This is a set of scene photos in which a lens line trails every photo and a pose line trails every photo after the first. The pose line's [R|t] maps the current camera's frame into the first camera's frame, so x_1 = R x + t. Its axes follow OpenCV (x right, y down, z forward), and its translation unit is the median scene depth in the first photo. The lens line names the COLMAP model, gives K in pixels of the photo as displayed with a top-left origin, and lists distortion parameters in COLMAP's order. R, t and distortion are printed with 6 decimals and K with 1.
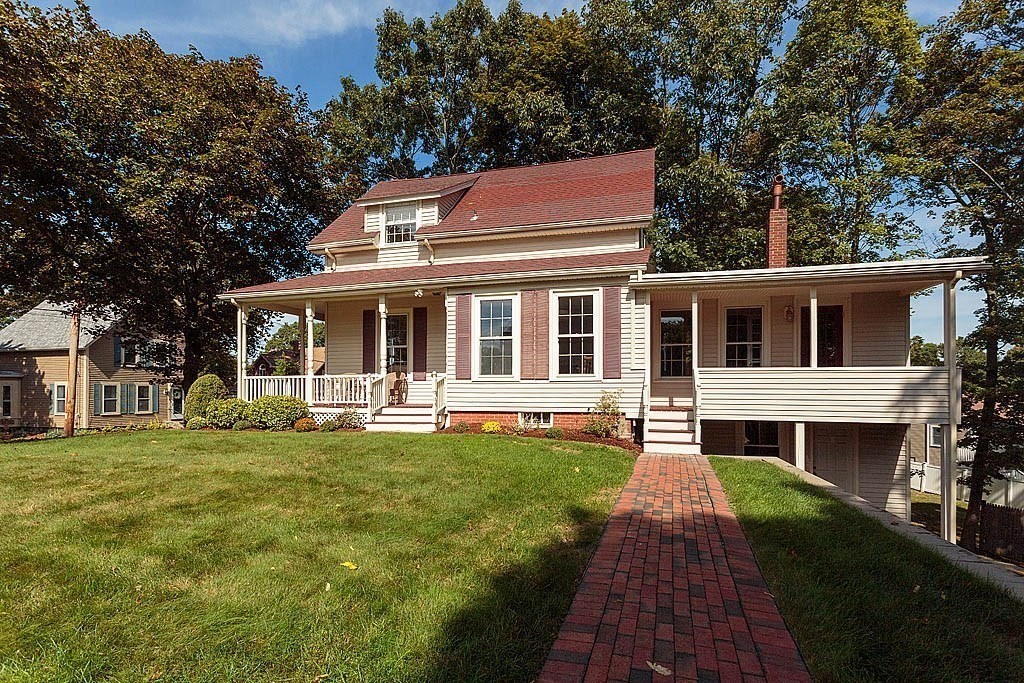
lens RADIAL K [[486.9, 0, 513.8], [0, 486.9, 383.2], [0, 0, 1]] dist [0.009923, 0.000135]
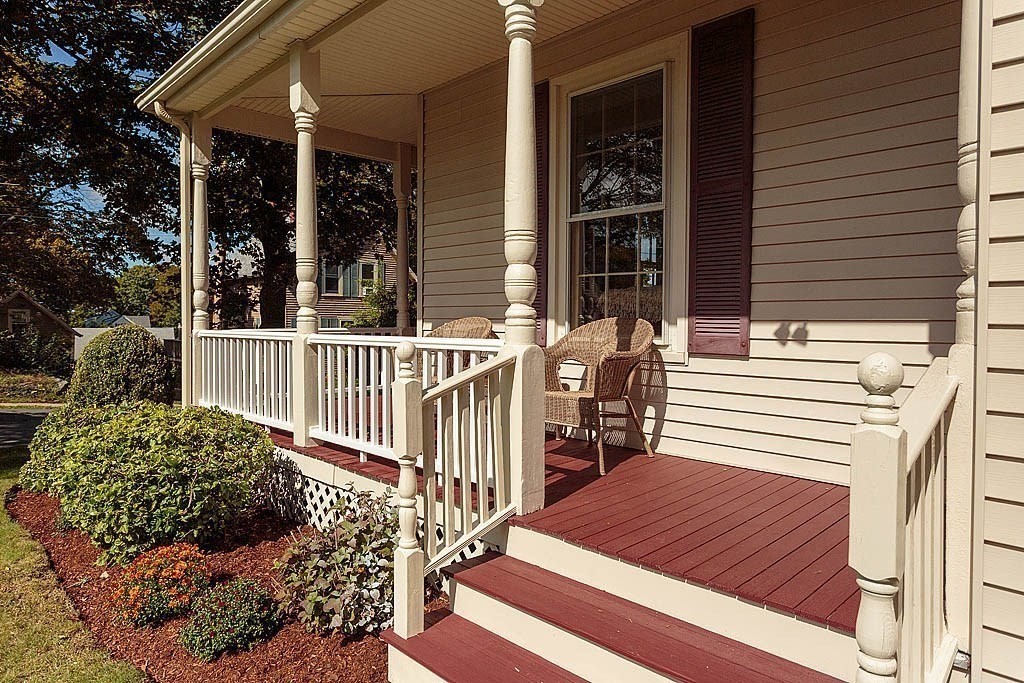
lens RADIAL K [[627.3, 0, 515.0], [0, 627.3, 326.1], [0, 0, 1]] dist [-0.003030, -0.000343]
pose [[0.871344, 0.011288, -0.490543, -0.143562], [-0.001063, 0.999776, 0.021118, -0.026380], [0.490671, -0.017879, 0.871161, 0.755210]]
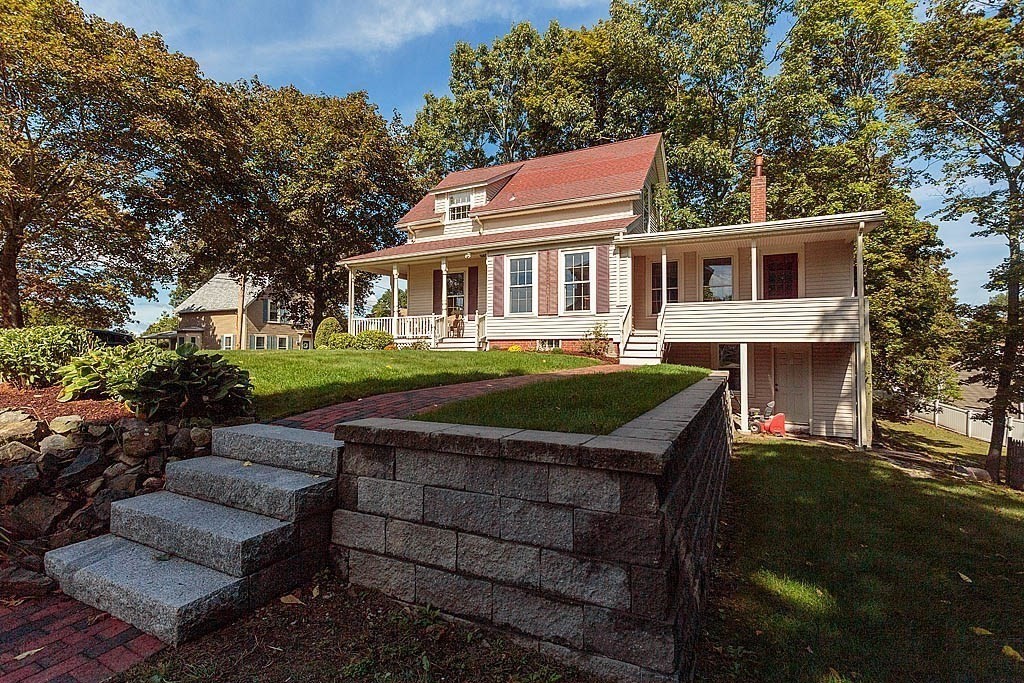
lens RADIAL K [[487.2, 0, 494.0], [0, 487.2, 339.7], [0, 0, 1]] dist [0.001092, 0.000426]
pose [[0.978045, 0.001549, -0.208387, 0.155686], [-0.006425, 0.999721, -0.022725, 0.080821], [0.208294, 0.023565, 0.977782, -0.318702]]
